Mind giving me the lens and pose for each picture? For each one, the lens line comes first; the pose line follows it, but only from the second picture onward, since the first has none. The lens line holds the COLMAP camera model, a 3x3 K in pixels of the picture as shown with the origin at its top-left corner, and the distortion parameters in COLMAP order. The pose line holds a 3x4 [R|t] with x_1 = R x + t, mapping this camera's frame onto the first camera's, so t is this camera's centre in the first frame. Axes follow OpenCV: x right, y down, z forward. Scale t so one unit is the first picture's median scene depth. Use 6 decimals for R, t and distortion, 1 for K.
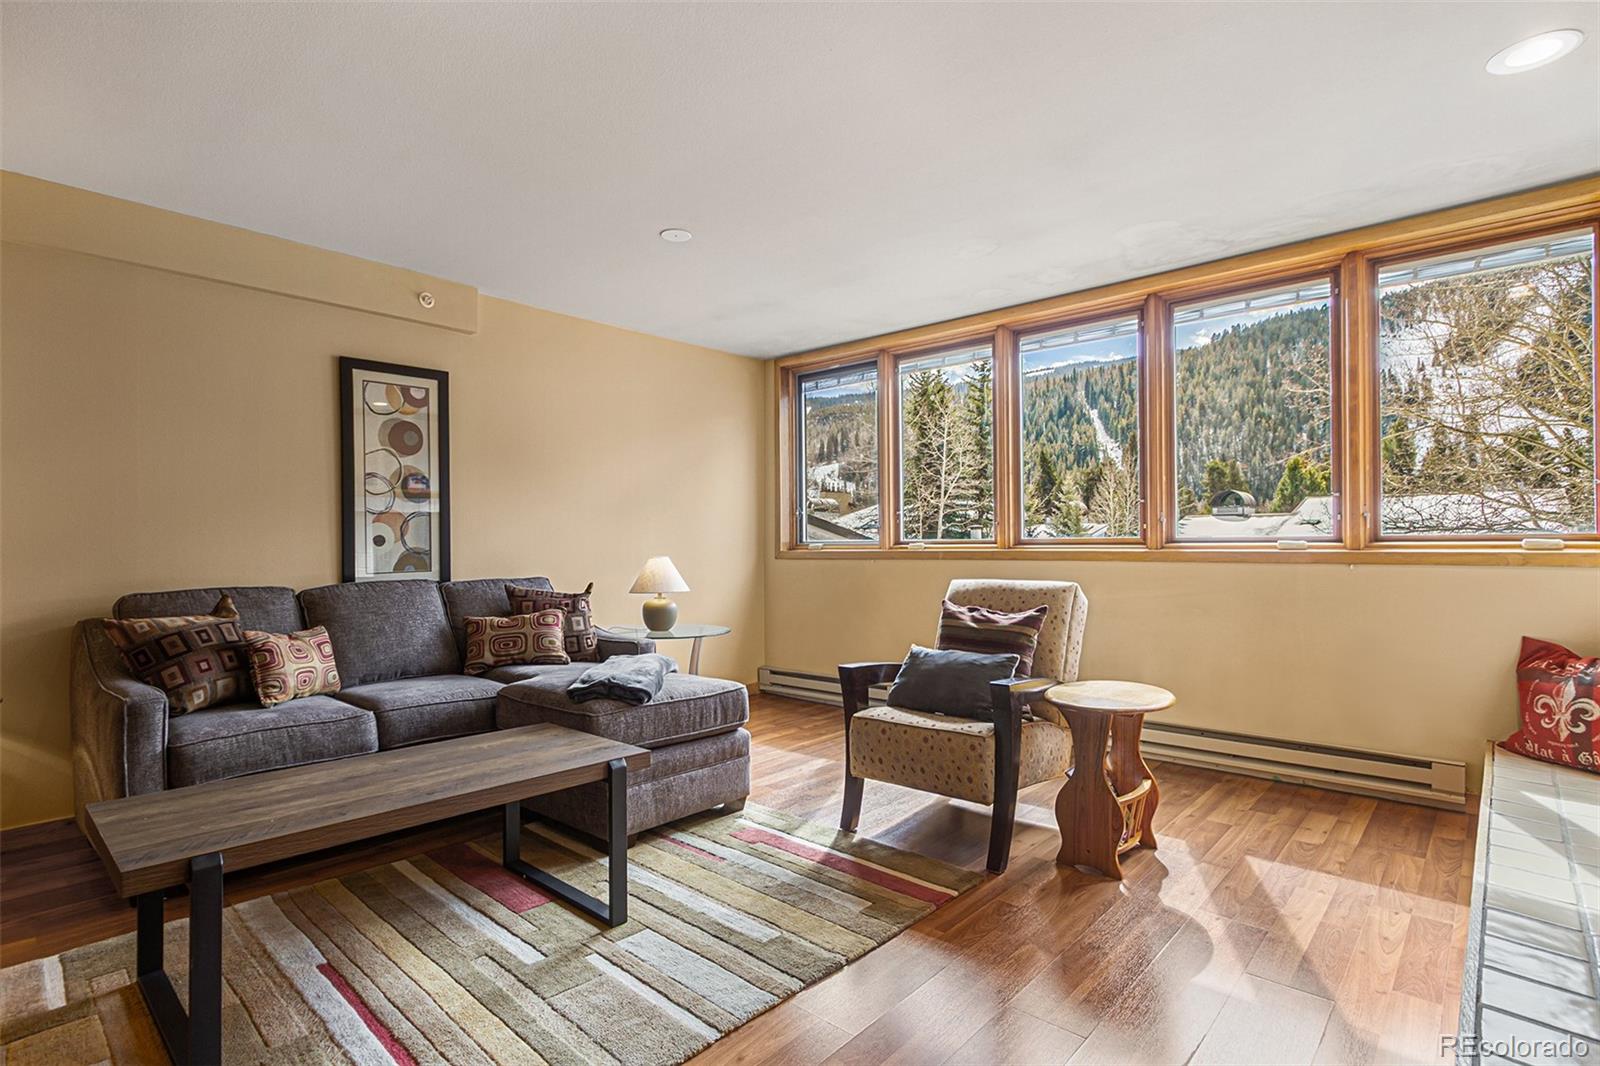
lens RADIAL K [[777.2, 0, 796.6], [0, 777.2, 530.8], [0, 0, 1]] dist [-0.005040, 0.001398]
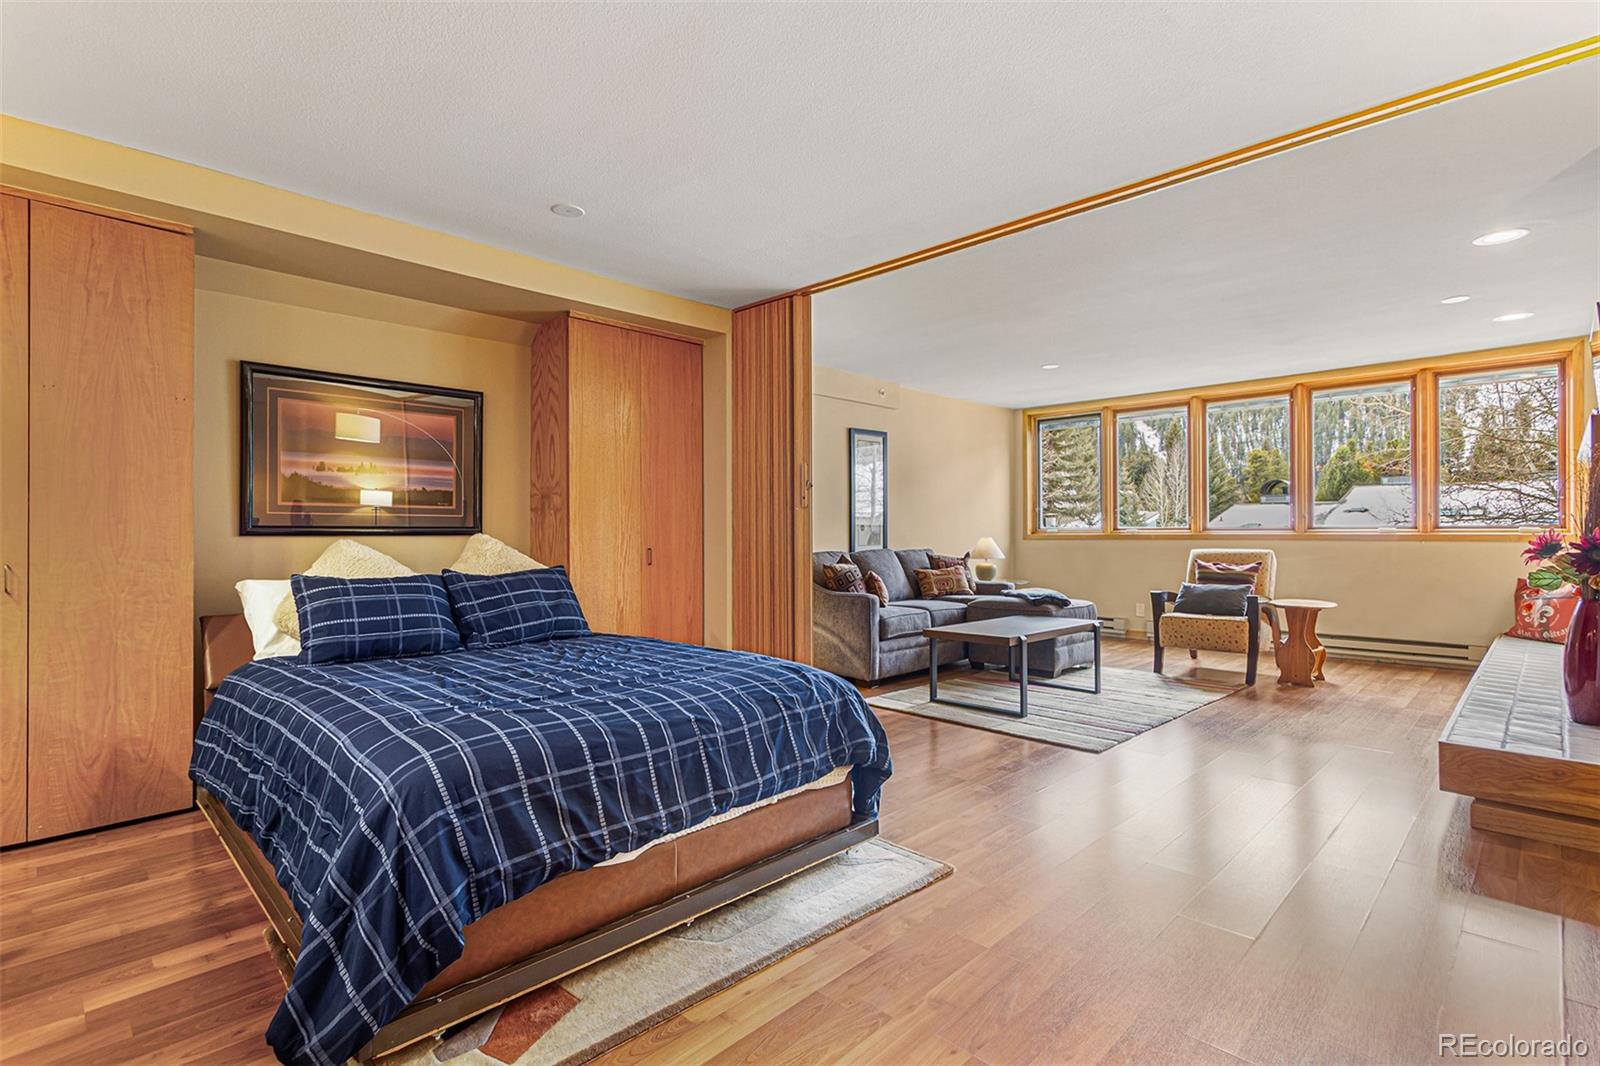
lens RADIAL K [[760.4, 0, 795.8], [0, 760.4, 521.6], [0, 0, 1]] dist [0.005526, 0.000091]
pose [[0.999000, 0.000228, -0.044703, -0.080233], [0.000006, 0.999986, 0.005244, -0.001403], [0.044704, -0.005239, 0.998987, -0.101799]]
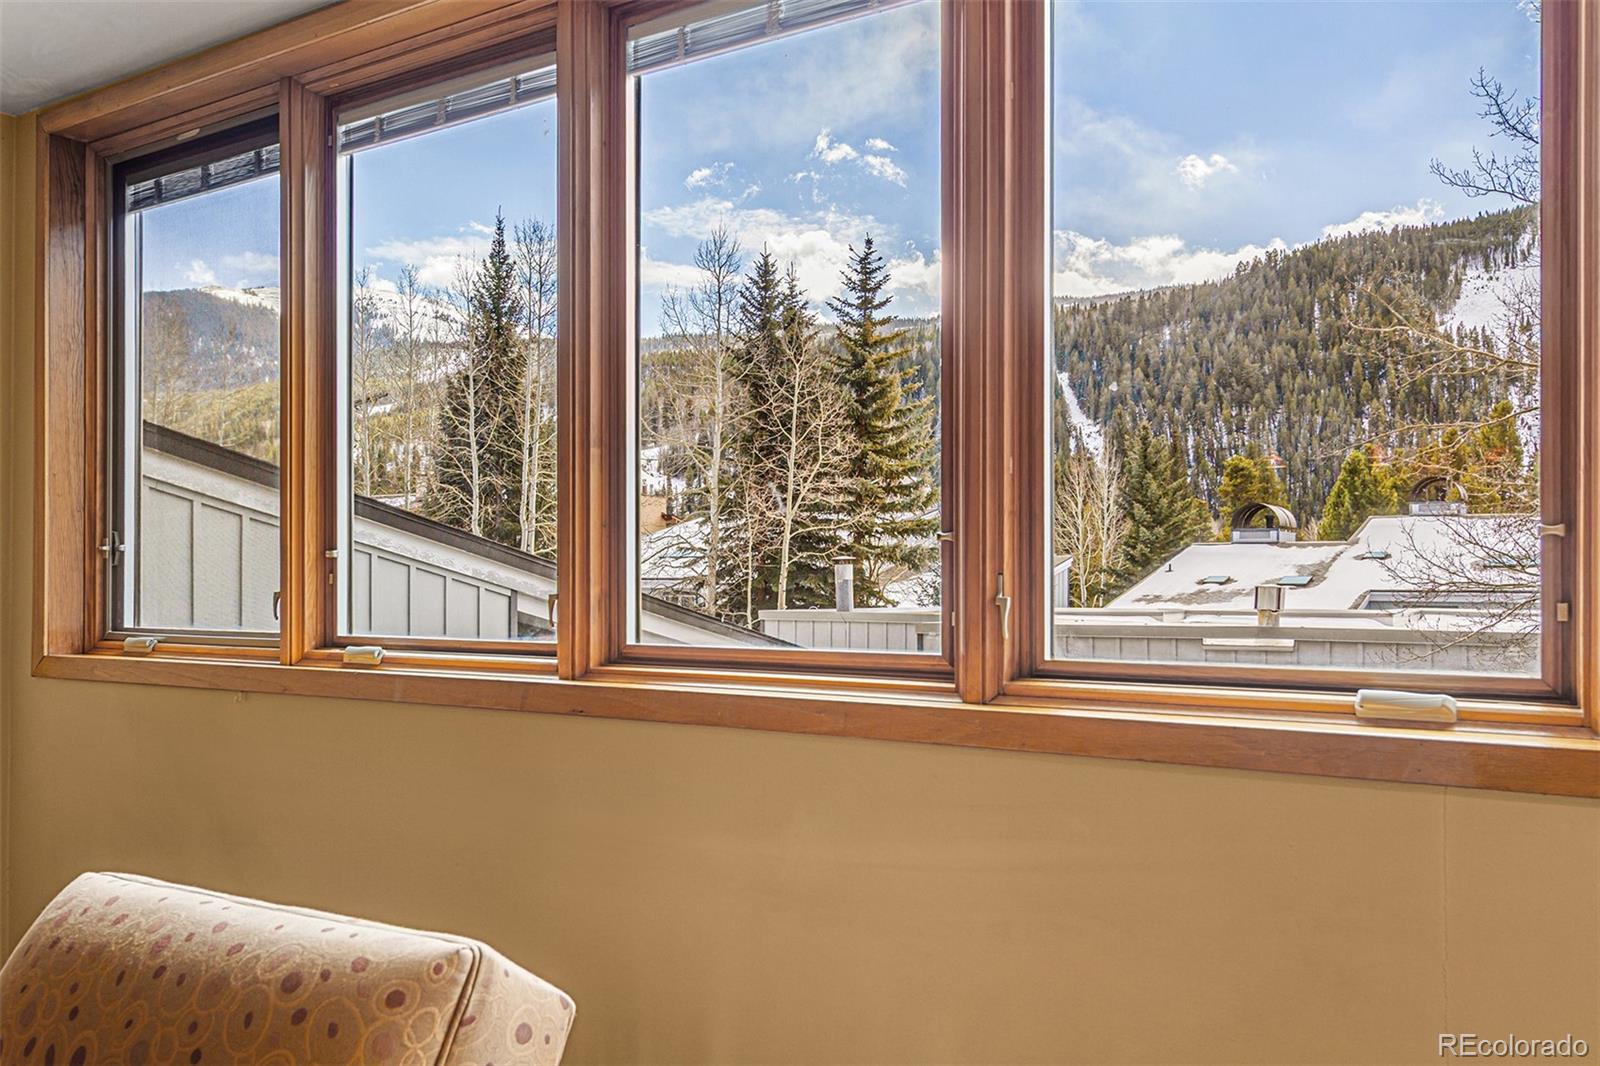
lens RADIAL K [[1276.3, 0, 805.4], [0, 1276.3, 549.6], [0, 0, 1]] dist [0.004716, -0.003561]
pose [[0.986021, 0.011914, 0.166197, 0.044007], [-0.010685, 0.999909, -0.008283, -0.004158], [-0.166280, 0.006391, 0.986058, 0.073511]]
